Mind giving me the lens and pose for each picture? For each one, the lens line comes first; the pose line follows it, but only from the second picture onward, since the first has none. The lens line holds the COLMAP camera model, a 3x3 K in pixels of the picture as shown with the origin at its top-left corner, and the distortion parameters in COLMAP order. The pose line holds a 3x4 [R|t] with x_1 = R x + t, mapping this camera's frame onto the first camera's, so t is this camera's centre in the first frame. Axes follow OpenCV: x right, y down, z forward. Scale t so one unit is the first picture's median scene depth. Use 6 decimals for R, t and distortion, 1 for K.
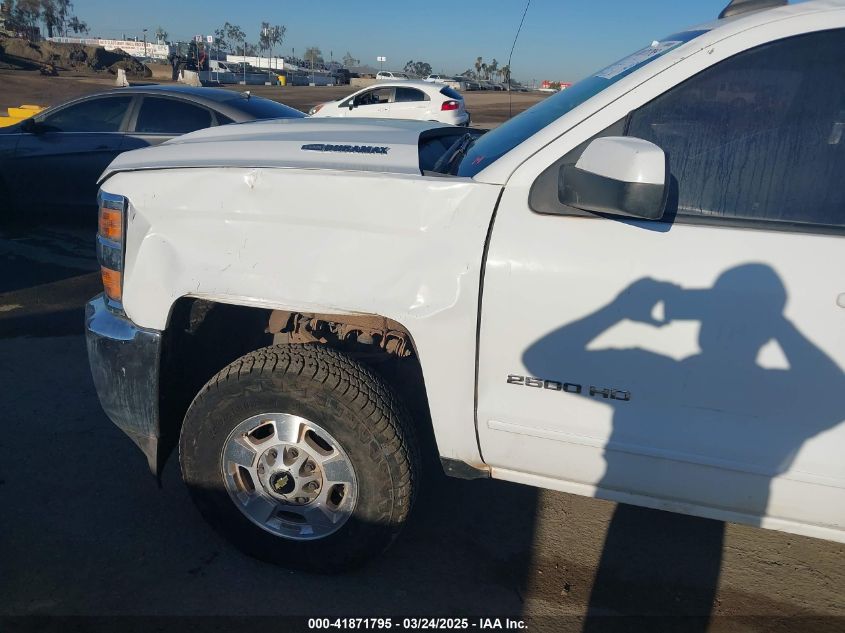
lens RADIAL K [[676.7, 0, 422.5], [0, 676.7, 299.2], [0, 0, 1]] dist [0.006991, -0.011966]
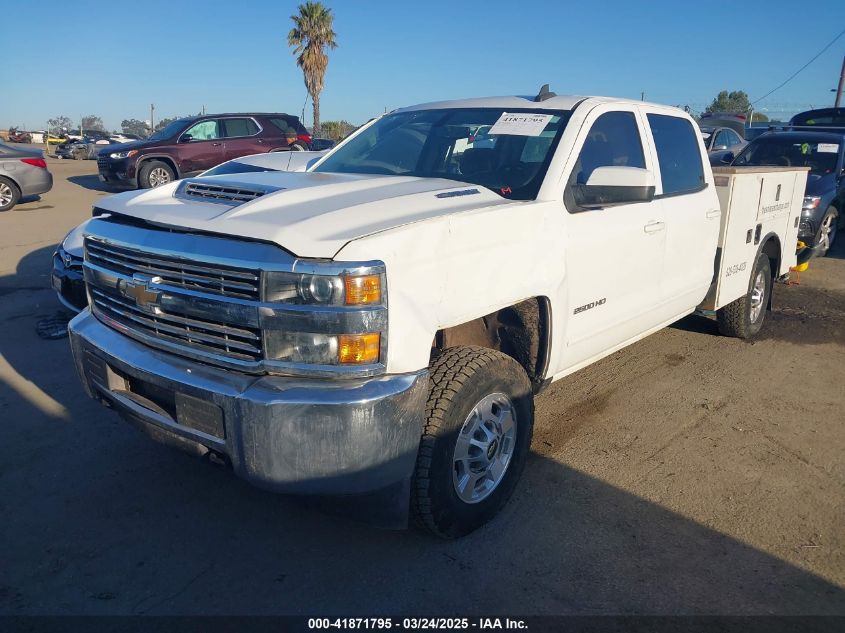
lens RADIAL K [[673.3, 0, 422.5], [0, 673.3, 316.5], [0, 0, 1]] dist [0.012354, -0.015442]
pose [[0.456446, -0.263239, 0.849919, -0.080364], [0.279690, 0.949260, 0.143800, -0.011970], [-0.844648, 0.172077, 0.506911, 0.024587]]
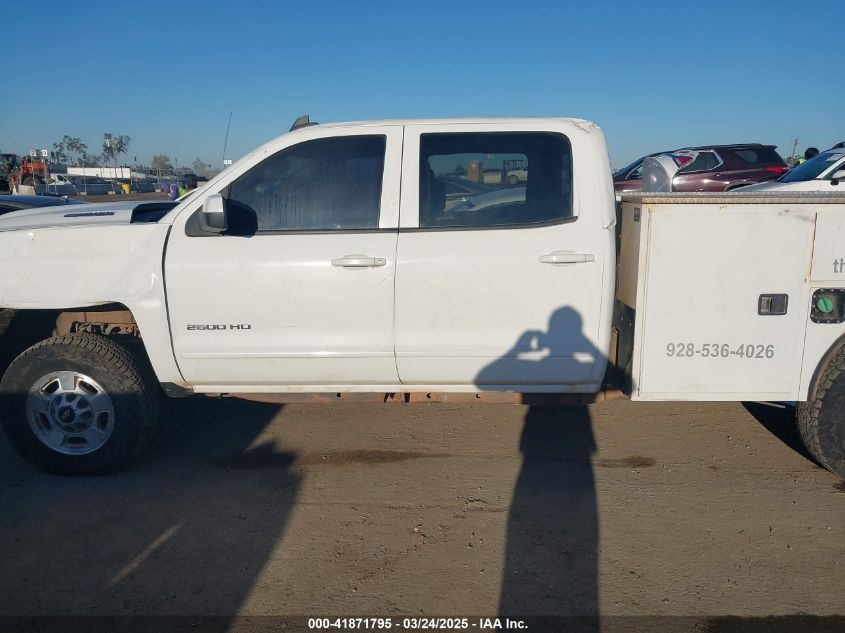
lens RADIAL K [[673.3, 0, 422.5], [0, 673.3, 316.5], [0, 0, 1]] dist [0.012354, -0.015442]
pose [[0.977008, -0.100806, 0.187868, 0.022055], [0.120260, 0.988169, -0.095181, 0.018209], [-0.176051, 0.115586, 0.977572, -0.048862]]
